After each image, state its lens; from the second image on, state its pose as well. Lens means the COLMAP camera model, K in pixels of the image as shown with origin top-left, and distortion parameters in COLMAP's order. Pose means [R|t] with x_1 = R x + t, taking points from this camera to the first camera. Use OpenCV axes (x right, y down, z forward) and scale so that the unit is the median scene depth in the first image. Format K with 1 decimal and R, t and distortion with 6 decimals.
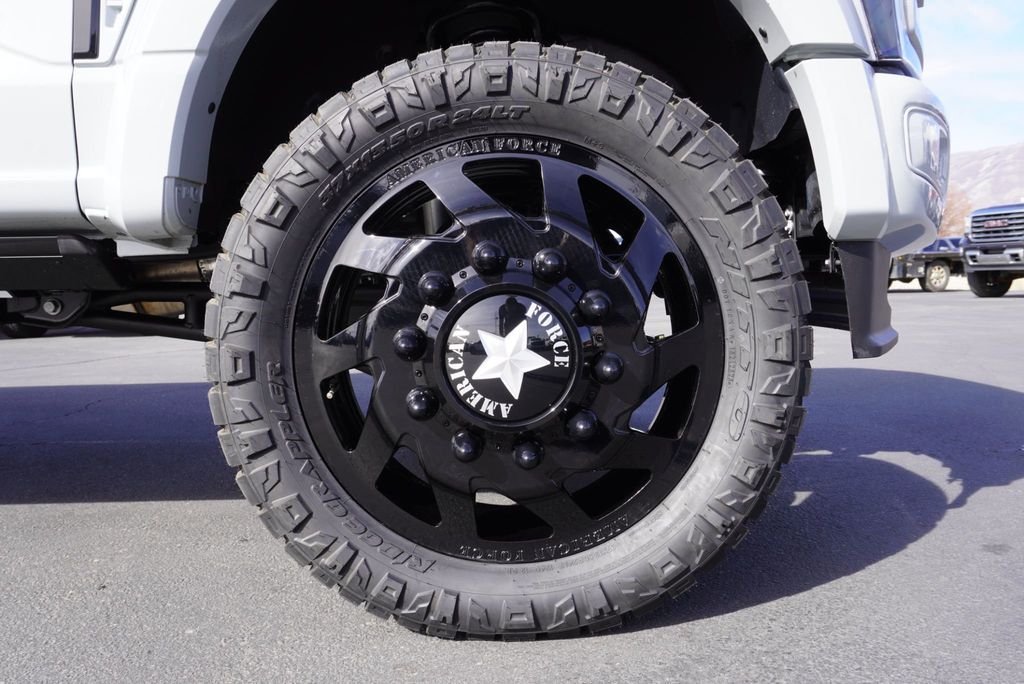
lens RADIAL K [[833.4, 0, 532.7], [0, 833.4, 344.2], [0, 0, 1]] dist [0.010094, -0.002275]
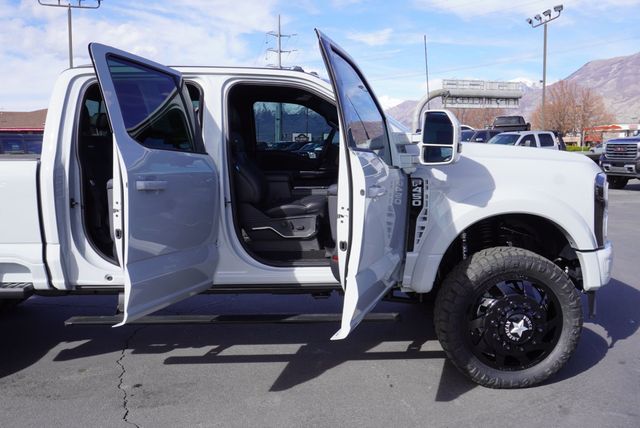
lens RADIAL K [[560.0, 0, 324.3], [0, 560.0, 209.7], [0, 0, 1]] dist [0.000166, 0.022406]
pose [[0.999603, 0.004485, 0.027822, -1.089525], [-0.005984, 0.998520, 0.054047, -0.726938], [-0.027538, -0.054193, 0.998151, -1.833203]]
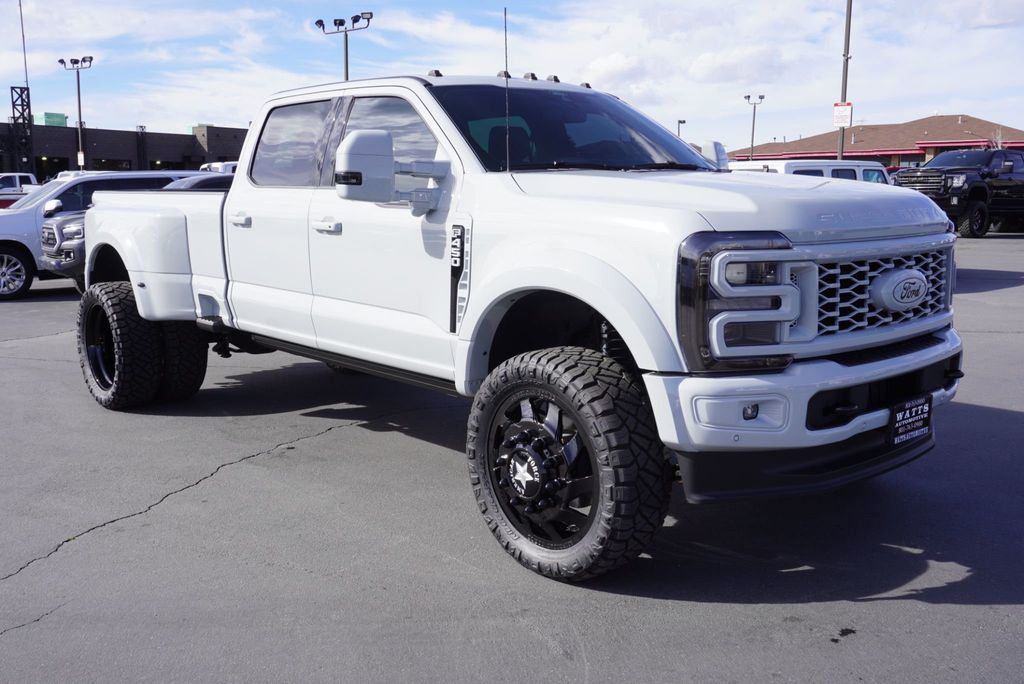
lens RADIAL K [[946.4, 0, 533.6], [0, 946.4, 351.3], [0, 0, 1]] dist [0.018083, 0.000000]
pose [[0.679182, 0.139036, -0.720681, 2.072764], [-0.049007, 0.988294, 0.144479, -0.792292], [0.732332, -0.062809, 0.678044, -1.029995]]
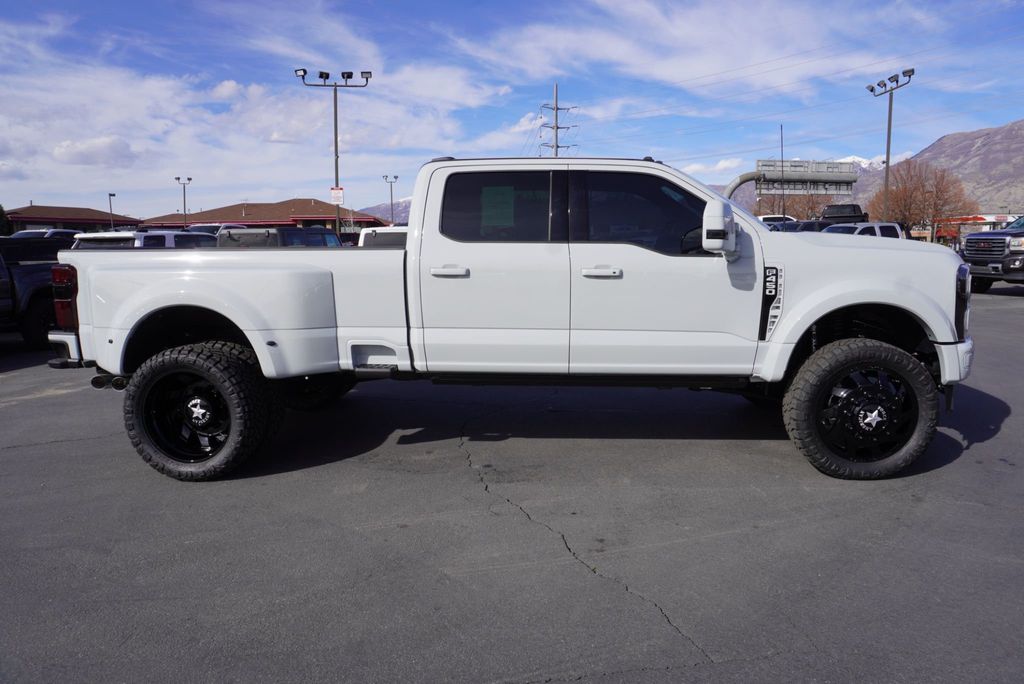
lens RADIAL K [[676.1, 0, 524.5], [0, 676.1, 339.0], [0, 0, 1]] dist [-0.037627, 0.033621]
pose [[0.996283, 0.020237, -0.083724, -1.503772], [-0.013079, 0.996280, 0.085174, -0.647335], [0.085136, -0.083763, 0.992842, -2.549878]]
